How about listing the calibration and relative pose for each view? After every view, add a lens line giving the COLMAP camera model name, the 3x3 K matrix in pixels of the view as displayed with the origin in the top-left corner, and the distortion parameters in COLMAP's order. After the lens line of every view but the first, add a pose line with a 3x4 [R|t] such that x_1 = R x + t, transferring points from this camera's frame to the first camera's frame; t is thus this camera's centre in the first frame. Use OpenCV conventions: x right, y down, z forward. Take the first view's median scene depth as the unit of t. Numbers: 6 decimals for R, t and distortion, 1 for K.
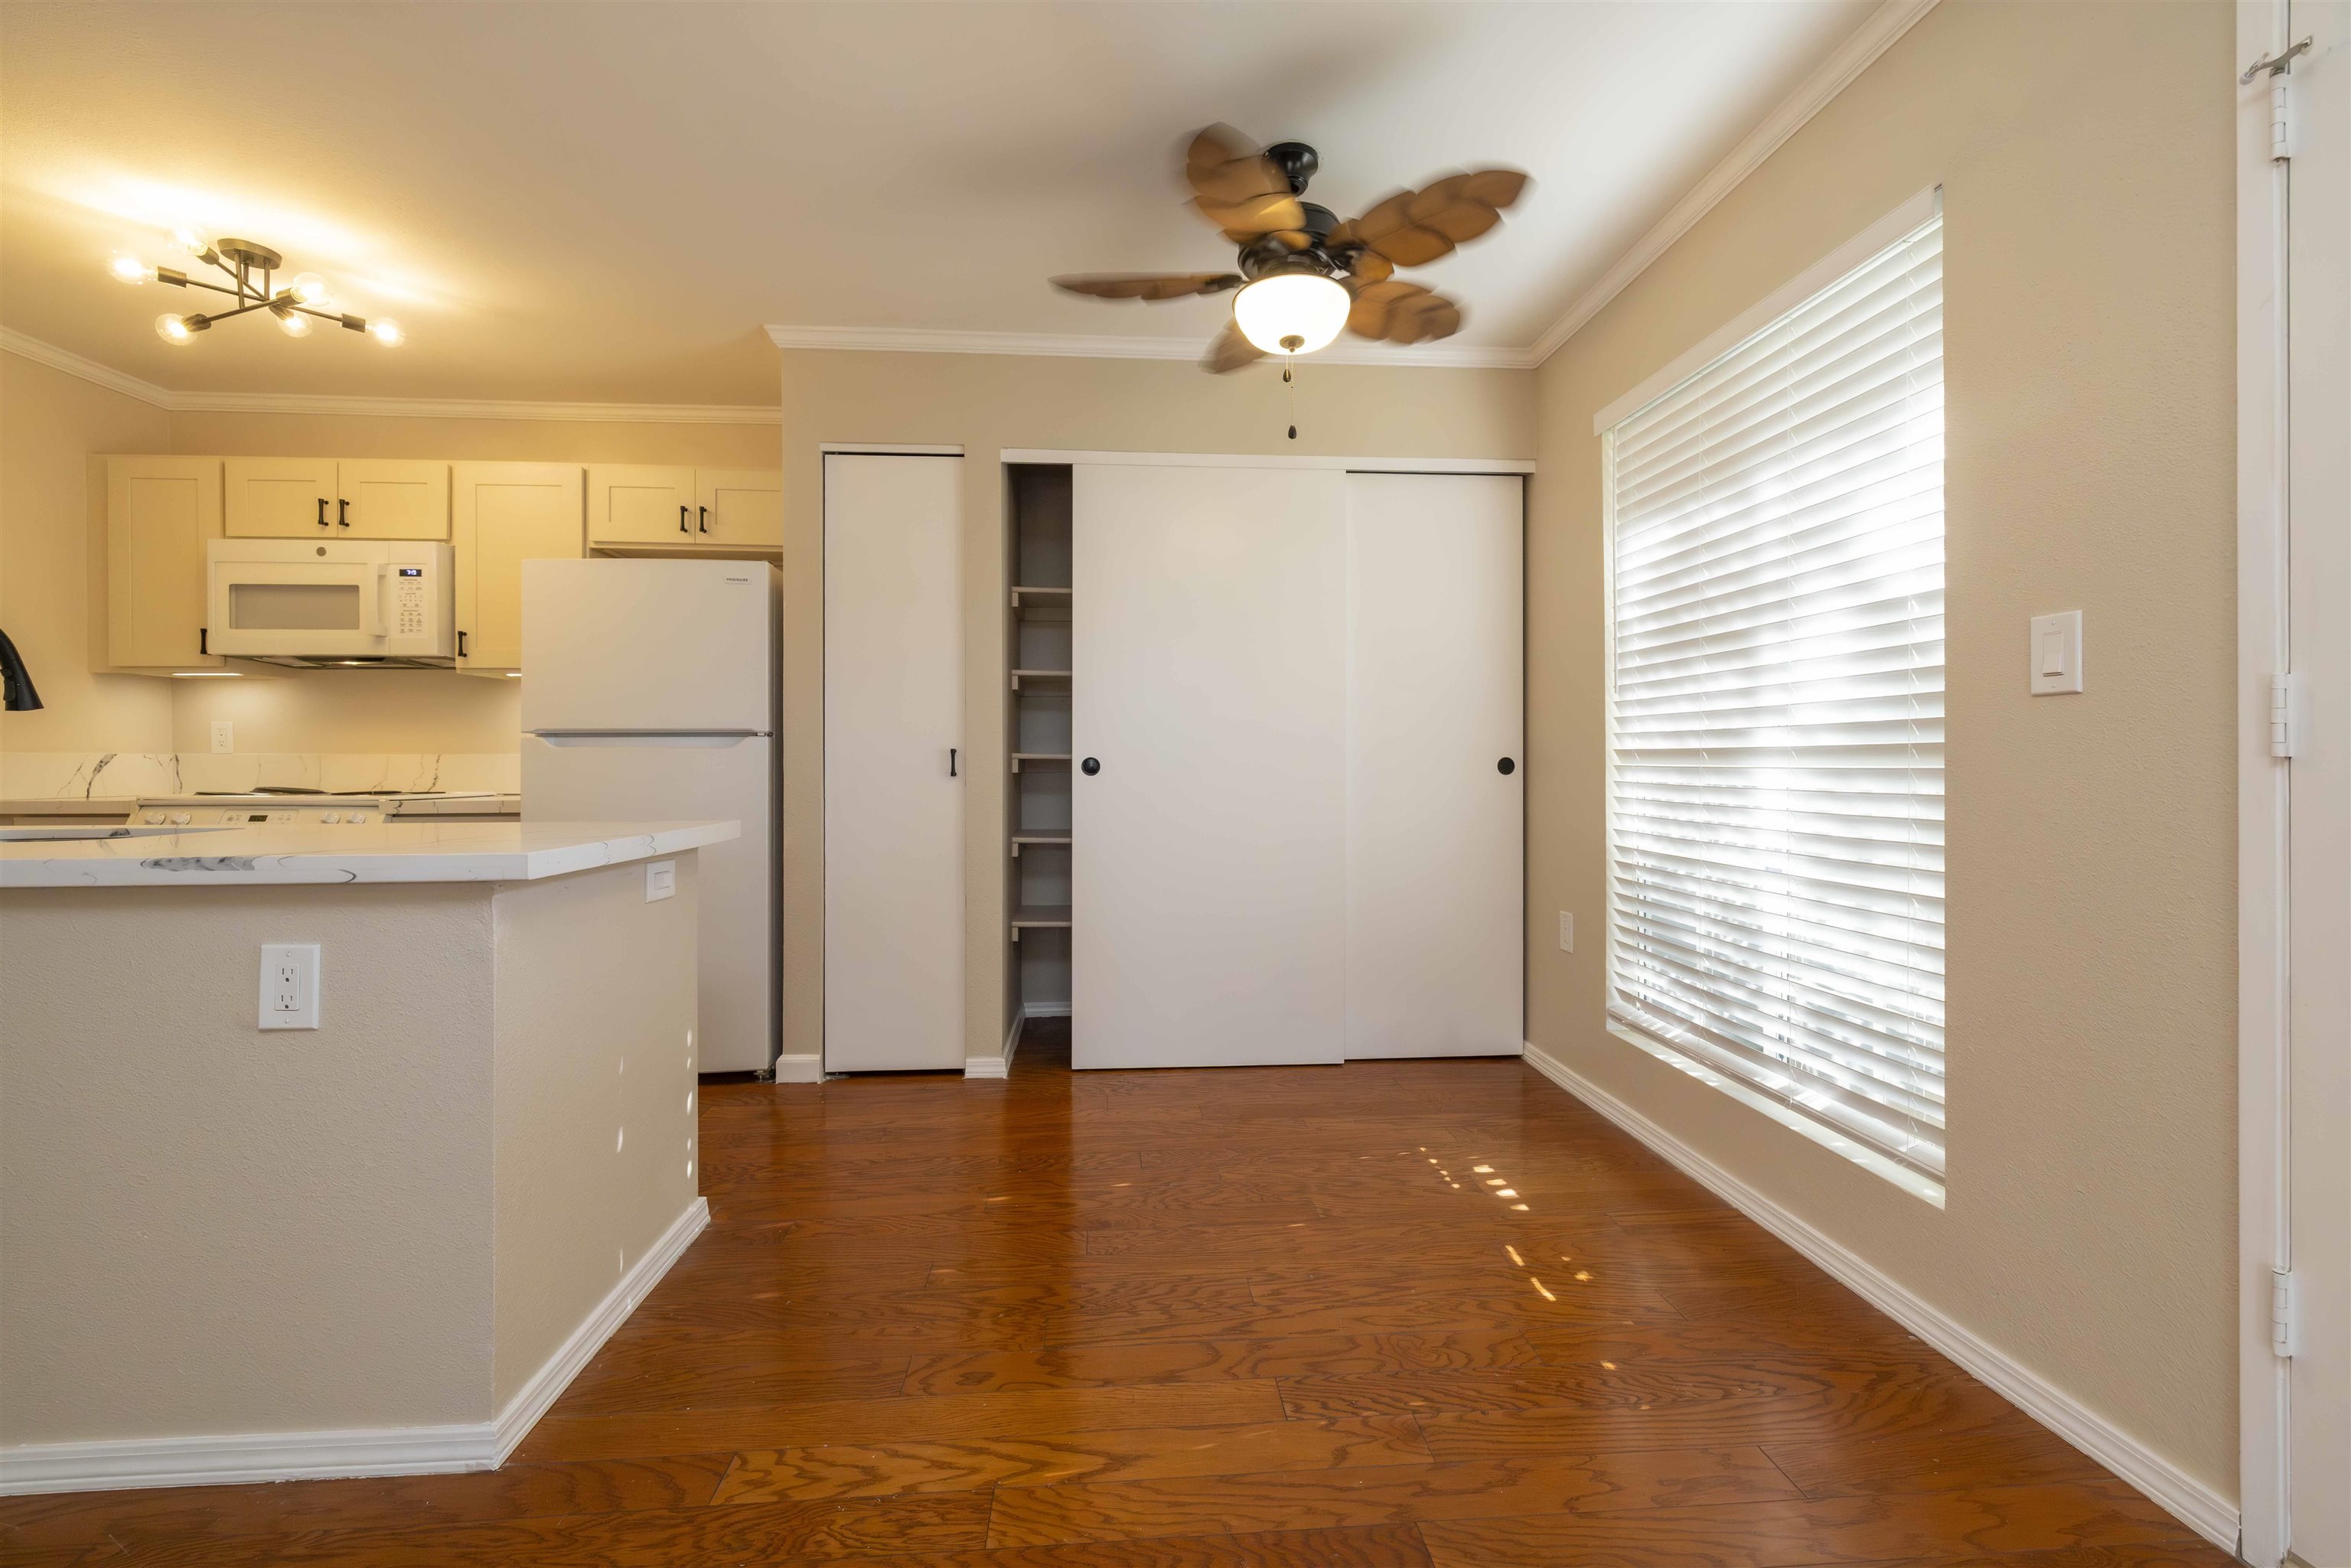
lens RADIAL K [[994.2, 0, 1167.8], [0, 994.2, 758.9], [0, 0, 1]] dist [0.000487, 0.000363]
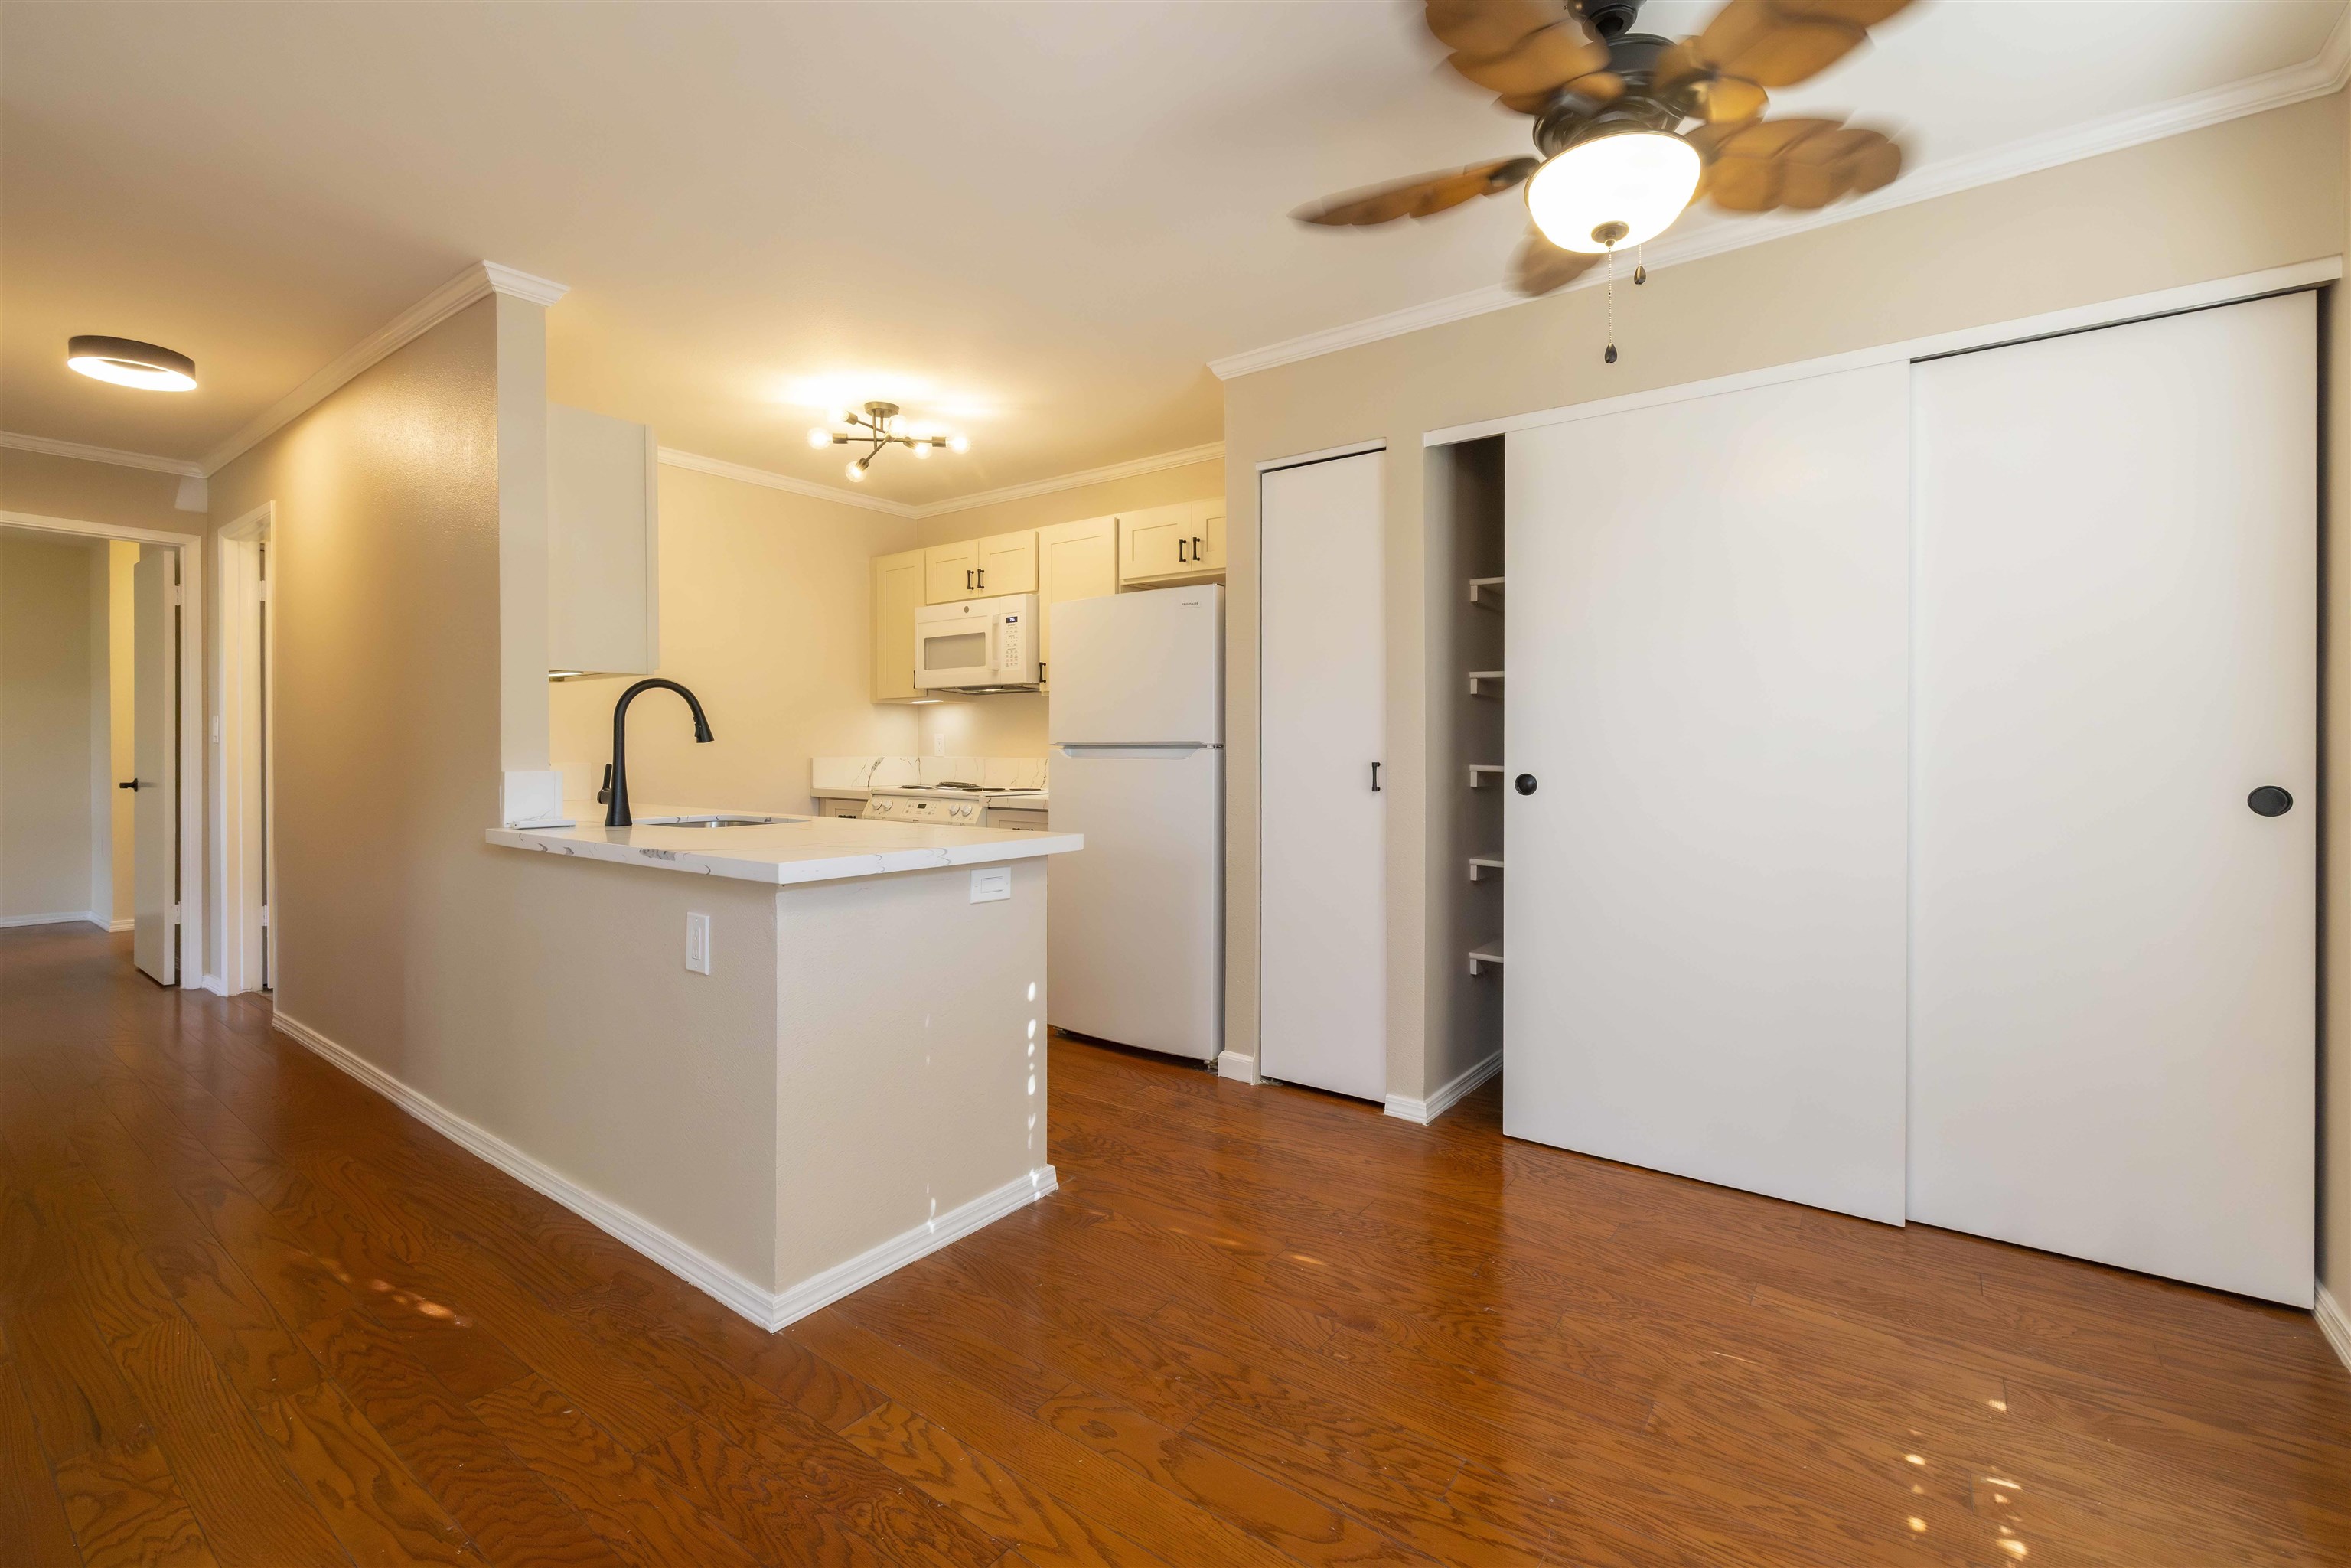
lens RADIAL K [[994.2, 0, 1150.7], [0, 994.2, 753.9], [0, 0, 1]] dist [0.000487, 0.000363]
pose [[0.757754, 0.006650, -0.652506, 0.276440], [-0.002411, 0.999970, 0.007392, -0.028419], [0.652536, -0.004028, 0.757747, 0.170606]]
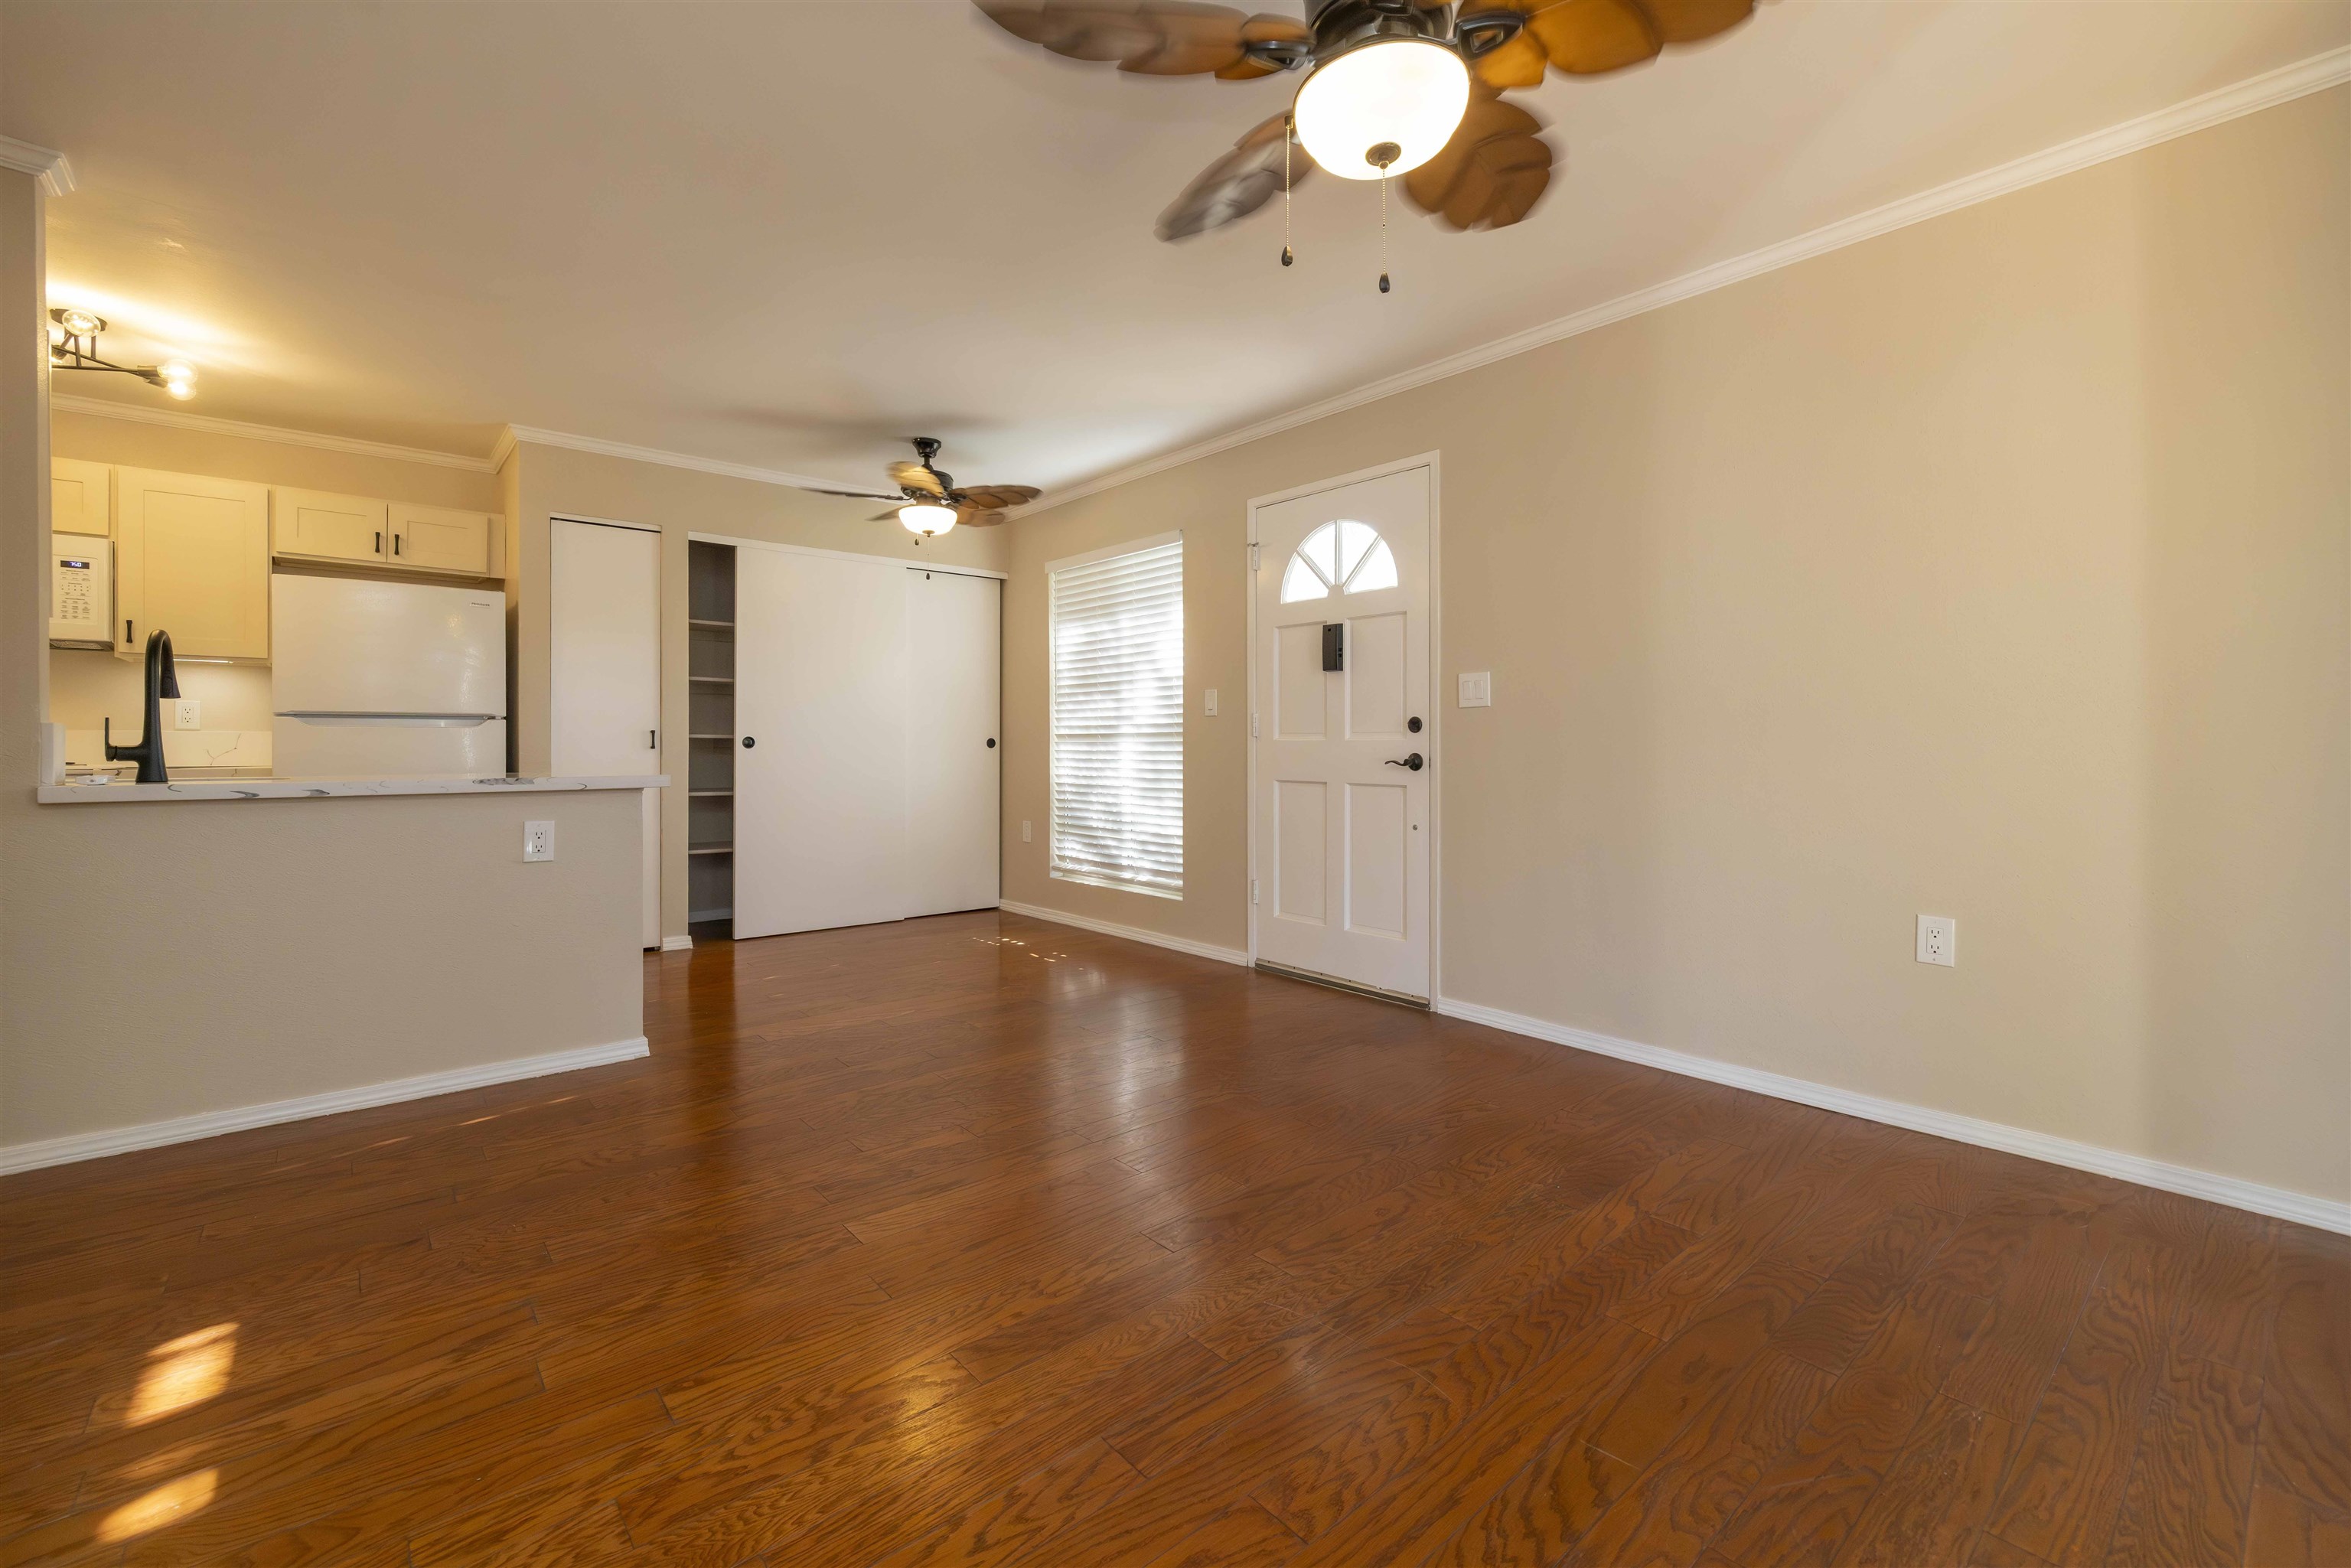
lens RADIAL K [[994.2, 0, 1171.4], [0, 994.2, 745.2], [0, 0, 1]] dist [0.000487, 0.000363]
pose [[0.809163, 0.001681, 0.587582, -0.534460], [-0.001341, 0.999999, -0.001014, 0.014772], [-0.587583, 0.000033, 0.809164, -0.749899]]
